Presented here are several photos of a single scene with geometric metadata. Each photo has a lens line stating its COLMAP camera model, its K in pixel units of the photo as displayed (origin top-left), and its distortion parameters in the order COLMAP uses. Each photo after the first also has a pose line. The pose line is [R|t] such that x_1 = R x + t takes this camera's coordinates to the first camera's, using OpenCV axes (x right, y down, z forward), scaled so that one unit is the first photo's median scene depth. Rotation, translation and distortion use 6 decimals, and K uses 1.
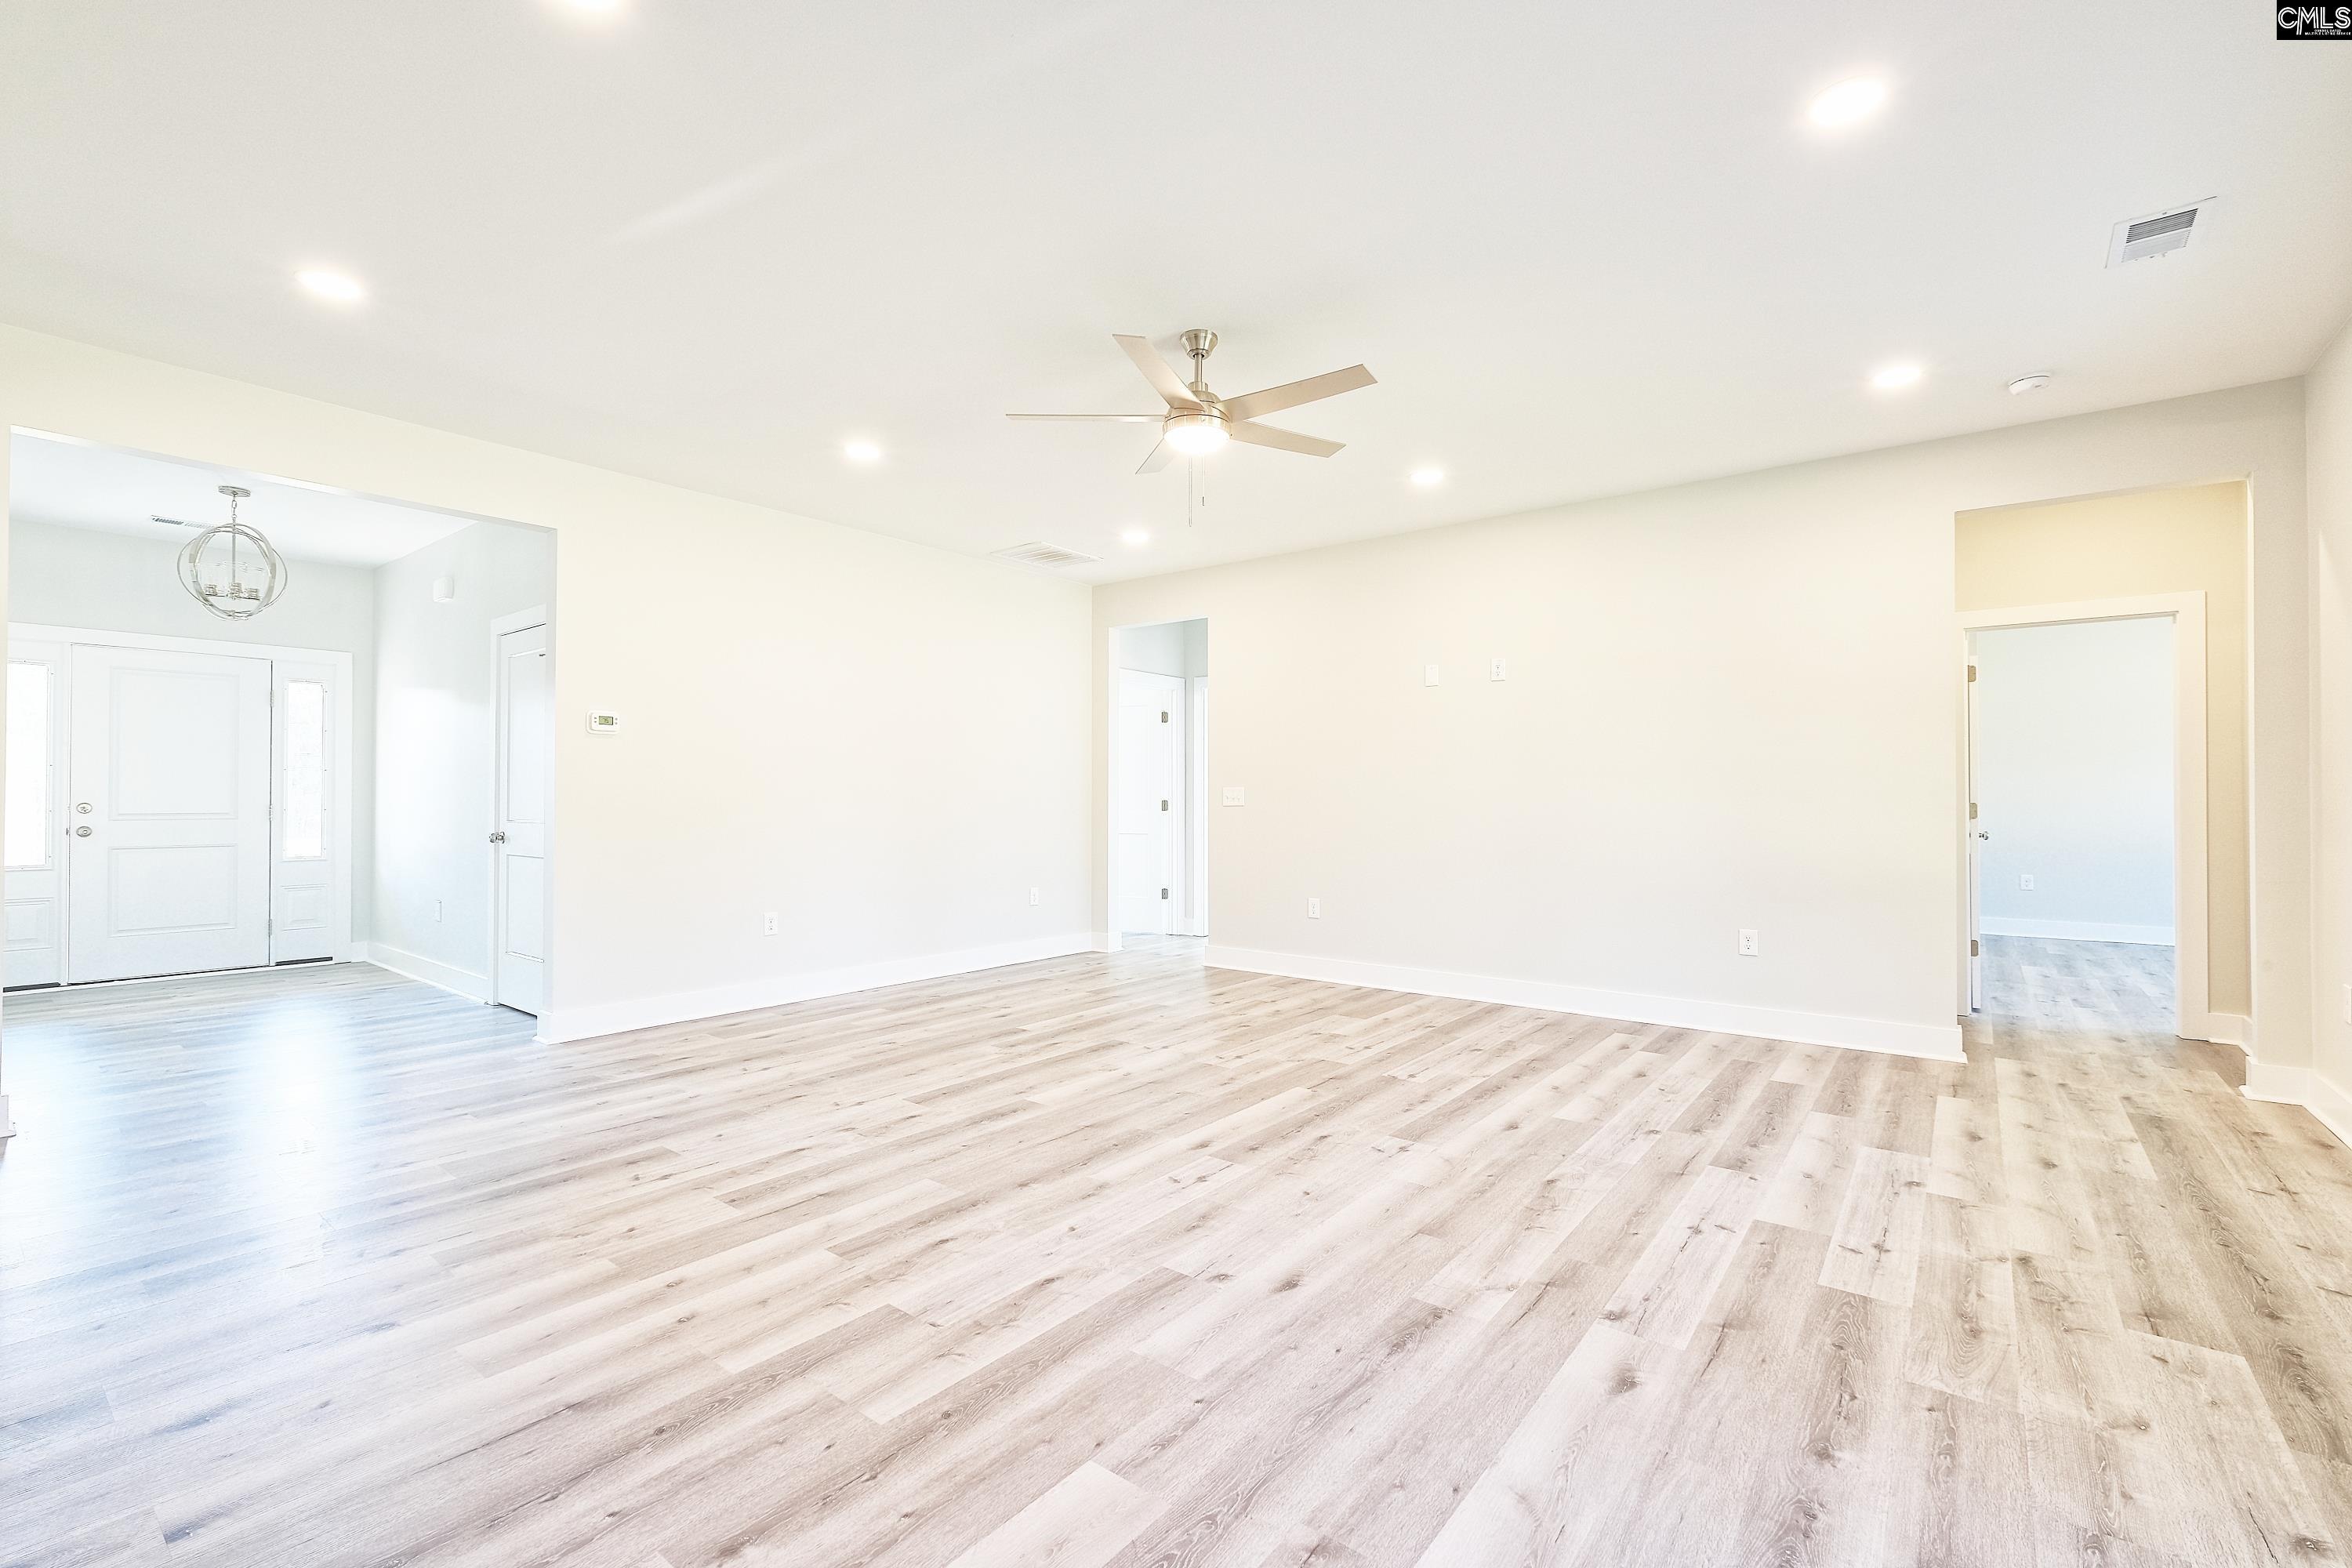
lens RADIAL K [[1015.2, 0, 1168.9], [0, 1015.2, 790.8], [0, 0, 1]] dist [-0.003971, -0.000039]
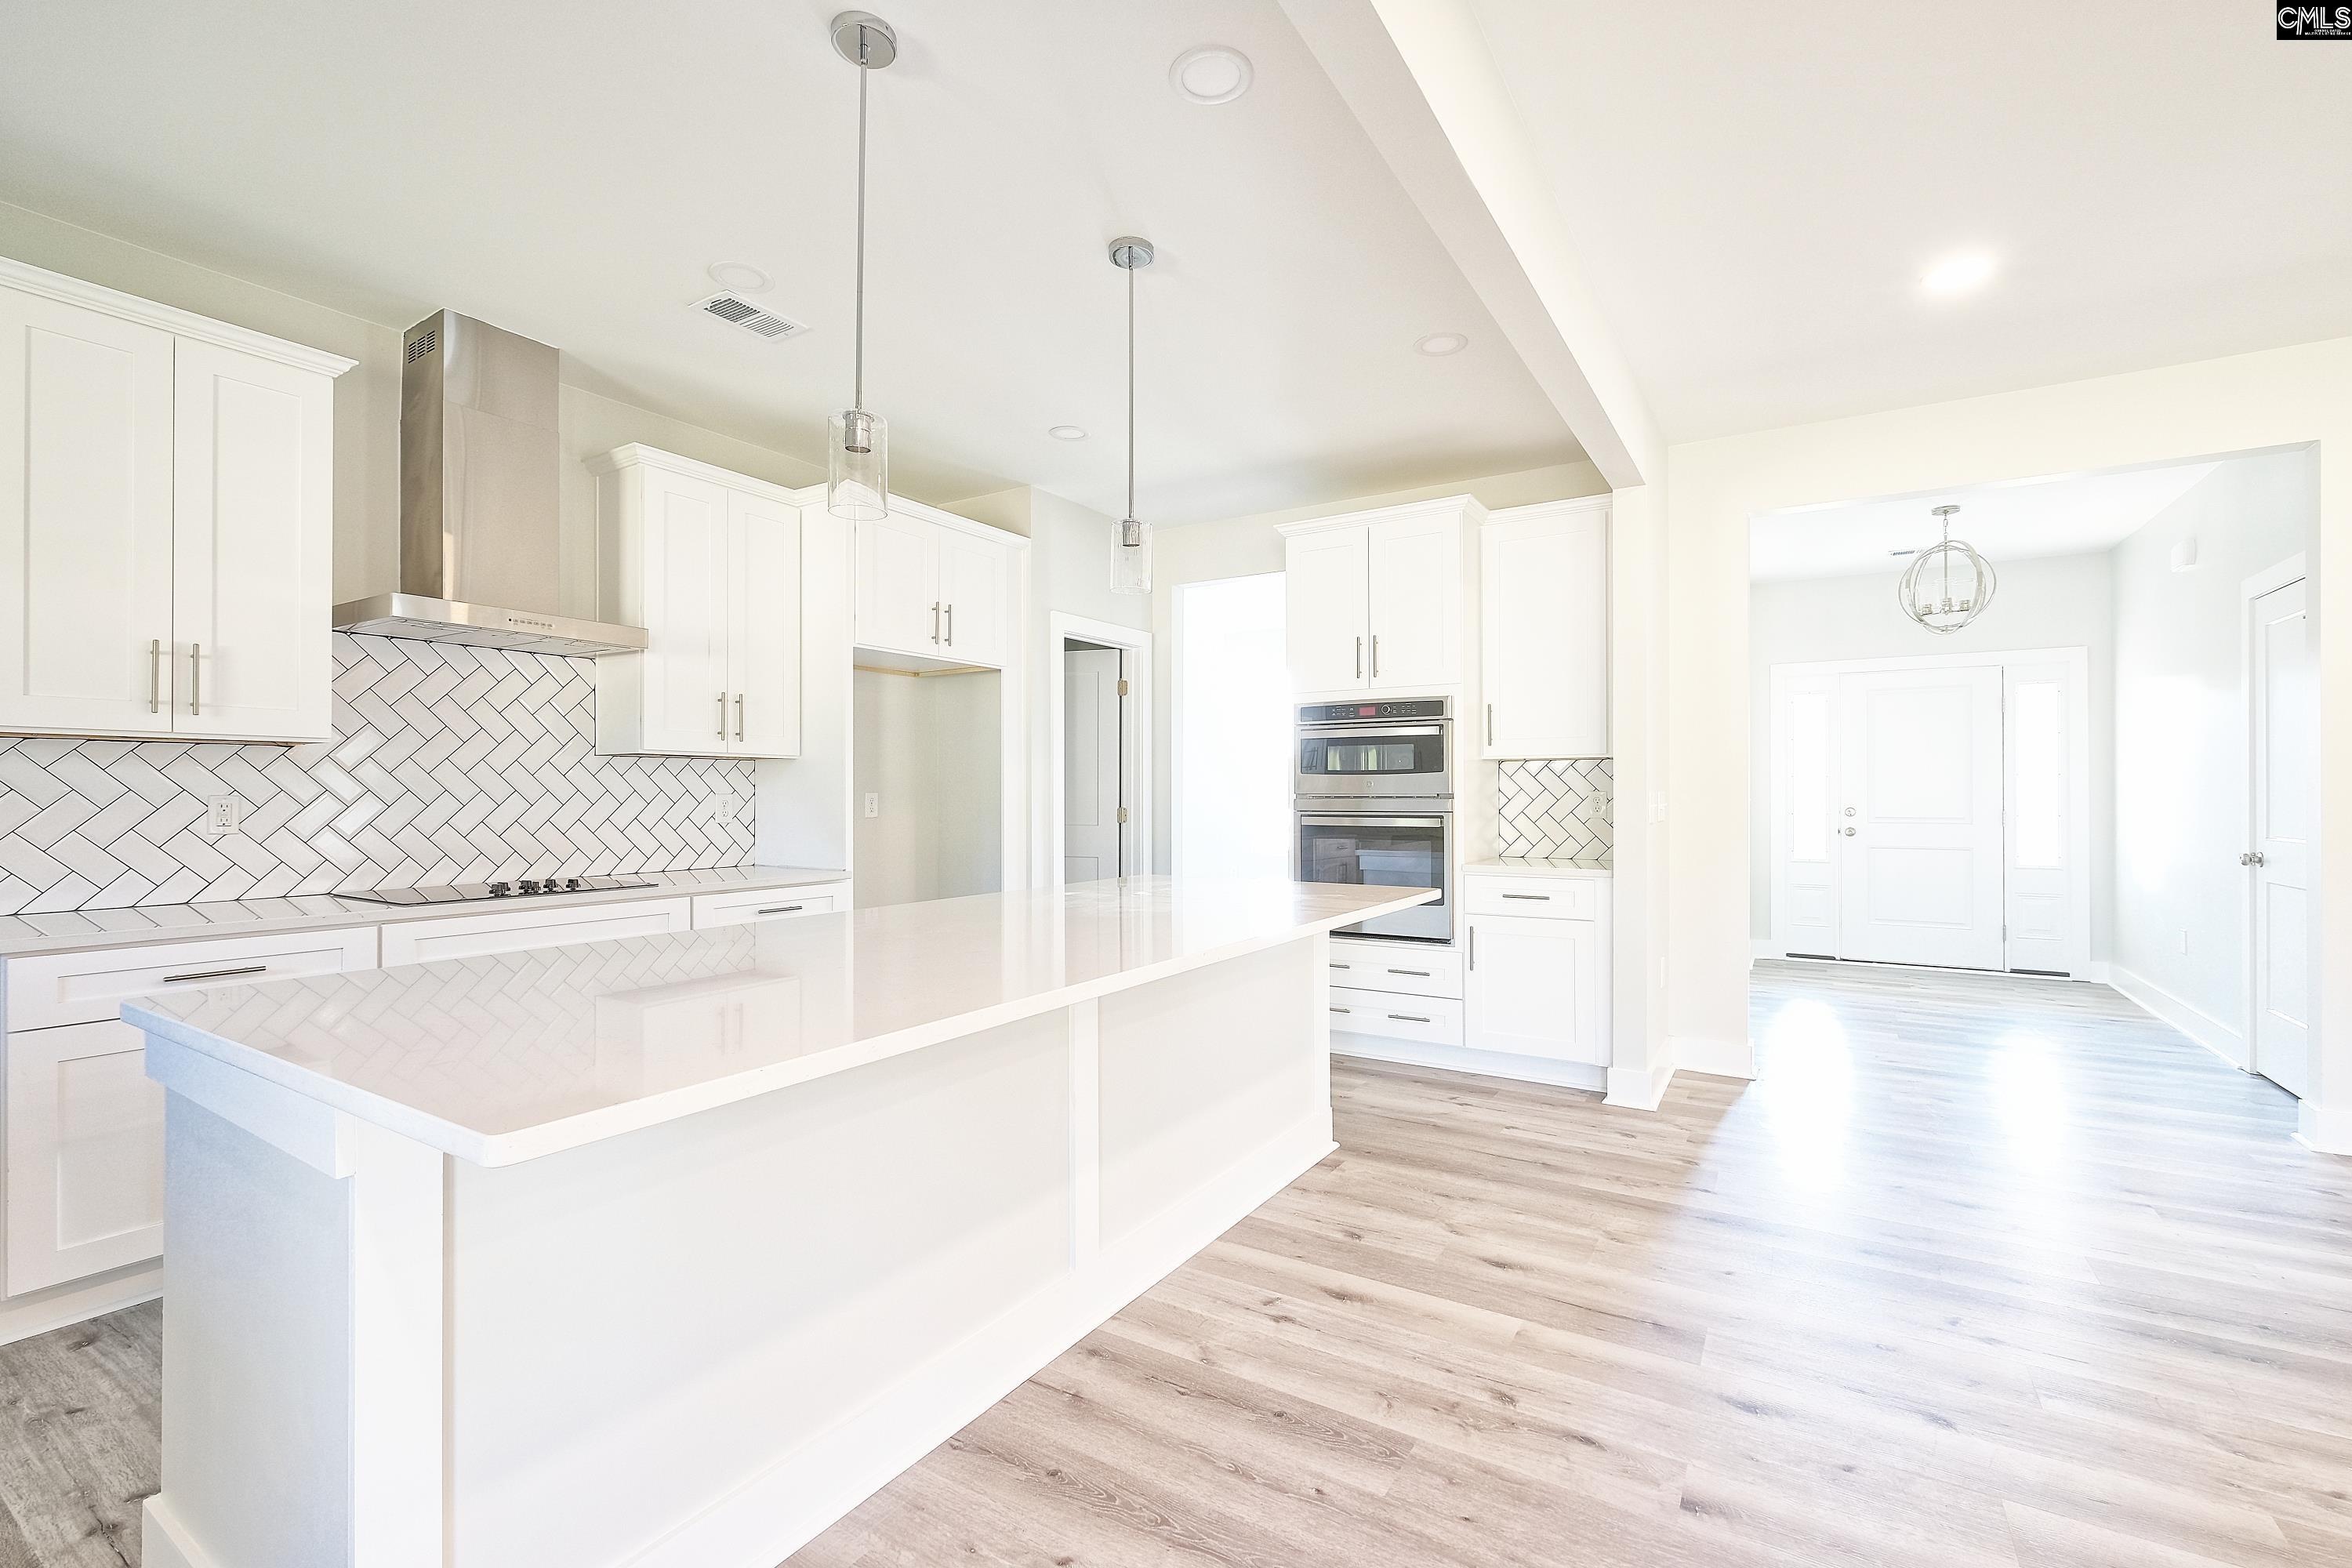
lens RADIAL K [[1015.2, 0, 1168.9], [0, 1015.2, 790.8], [0, 0, 1]] dist [-0.003971, -0.000039]
pose [[0.113768, -0.005637, -0.993491, 0.017471], [0.009584, 0.999944, -0.004576, -0.013829], [0.993461, -0.009001, 0.113816, 0.107335]]
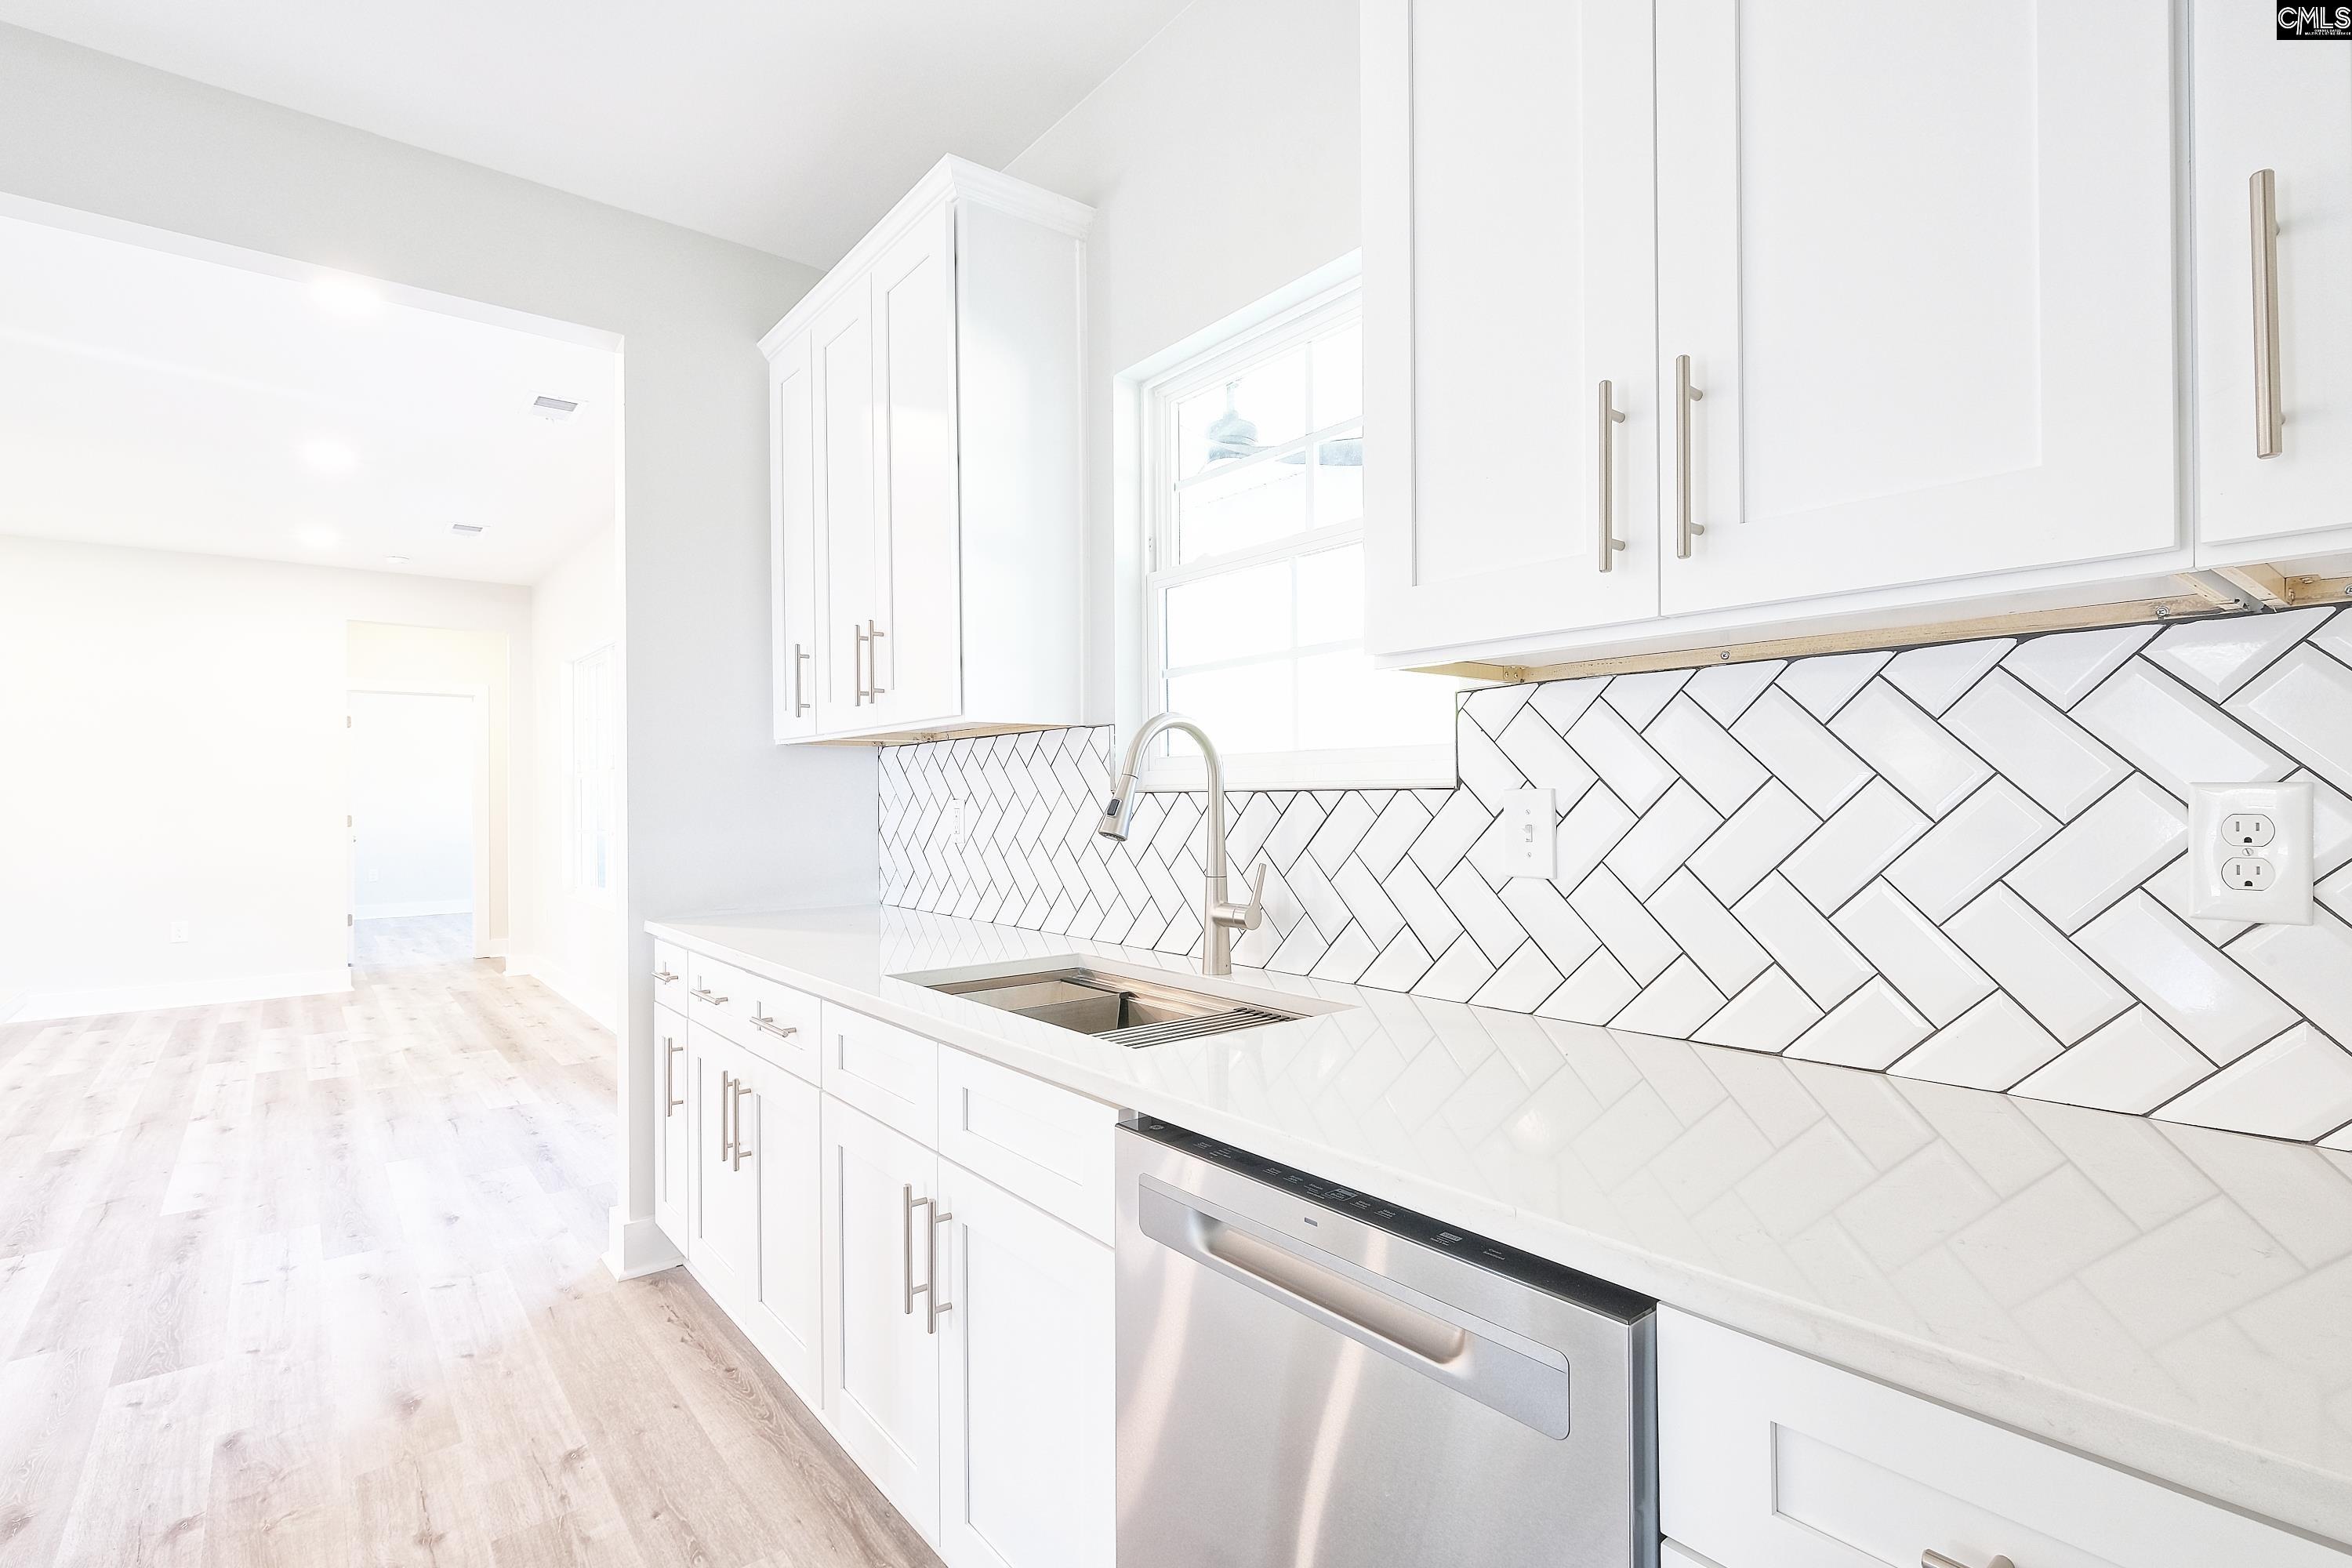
lens RADIAL K [[1102.6, 0, 1179.2], [0, 1102.6, 793.2], [0, 0, 1]] dist [0.001764, 0.000760]
pose [[0.217304, 0.002353, 0.976101, -0.535387], [-0.001146, 0.999997, -0.002156, -0.020094], [-0.976103, -0.000650, 0.217306, -0.539693]]
